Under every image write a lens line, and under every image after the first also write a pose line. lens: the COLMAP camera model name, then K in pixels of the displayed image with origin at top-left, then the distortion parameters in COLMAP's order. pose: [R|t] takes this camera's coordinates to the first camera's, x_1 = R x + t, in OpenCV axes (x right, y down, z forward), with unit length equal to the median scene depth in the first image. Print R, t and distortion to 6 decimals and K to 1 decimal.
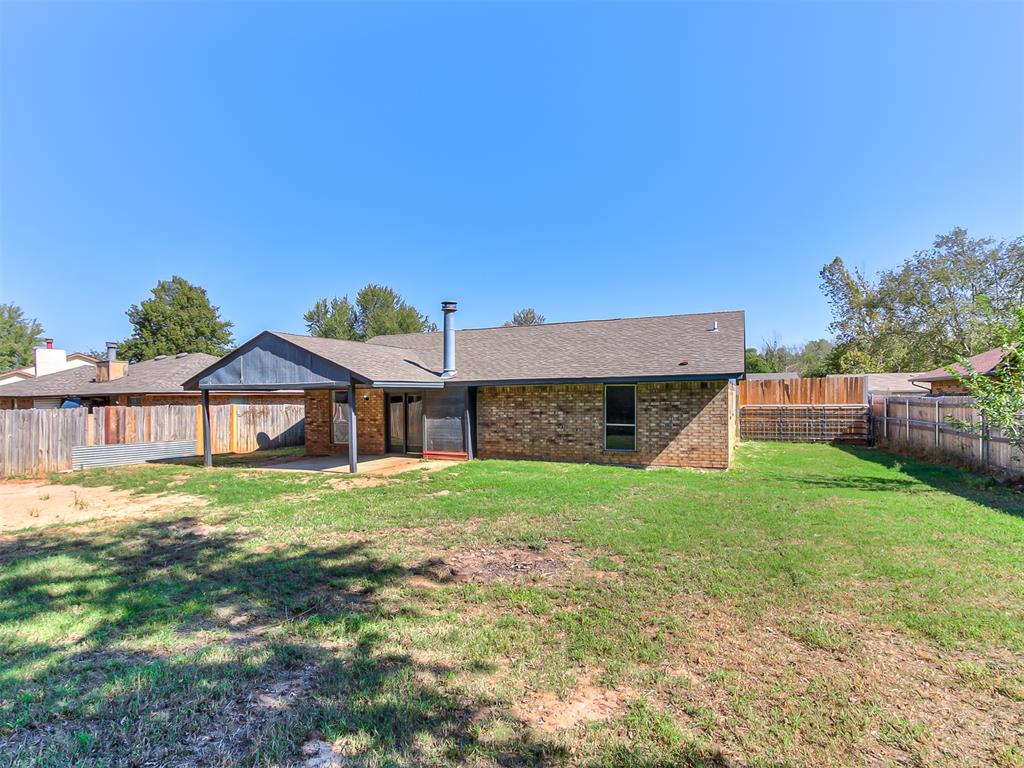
lens RADIAL K [[551.5, 0, 512.0], [0, 551.5, 384.0], [0, 0, 1]] dist [0.013556, -0.000327]
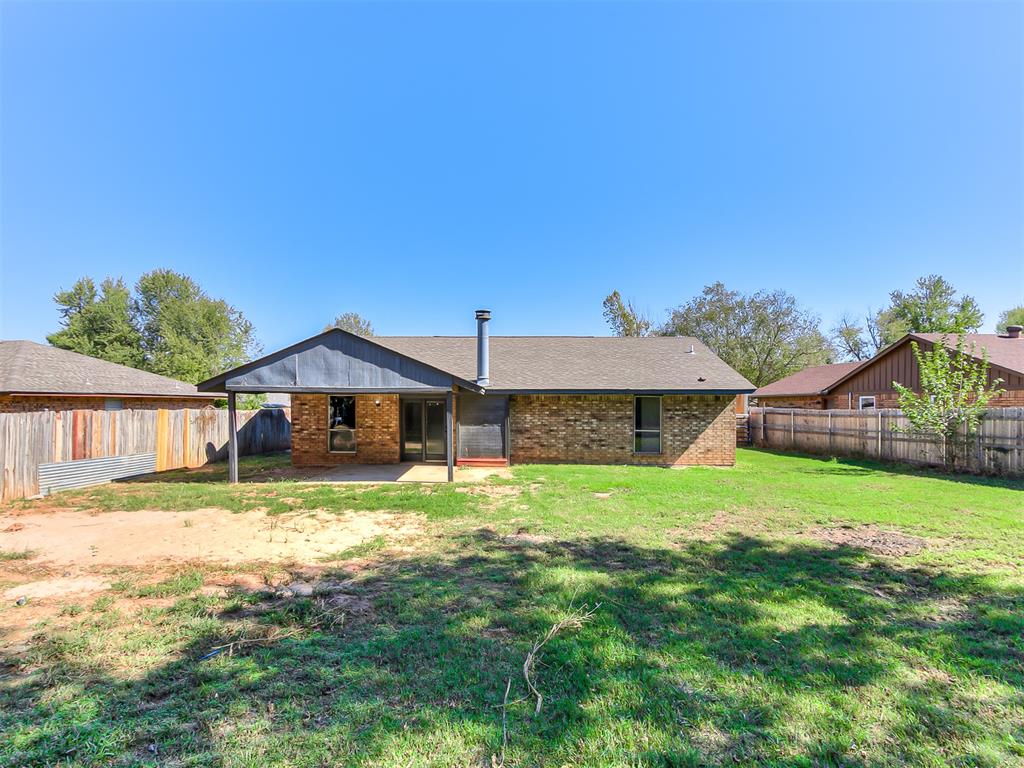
lens RADIAL K [[538.7, 0, 512.2], [0, 538.7, 397.2], [0, 0, 1]] dist [0.019064, 0.001432]
pose [[0.912598, 0.020786, 0.408330, -0.489887], [-0.024204, 0.999702, 0.003206, 0.006188], [-0.408141, -0.012809, 0.912829, 0.076412]]
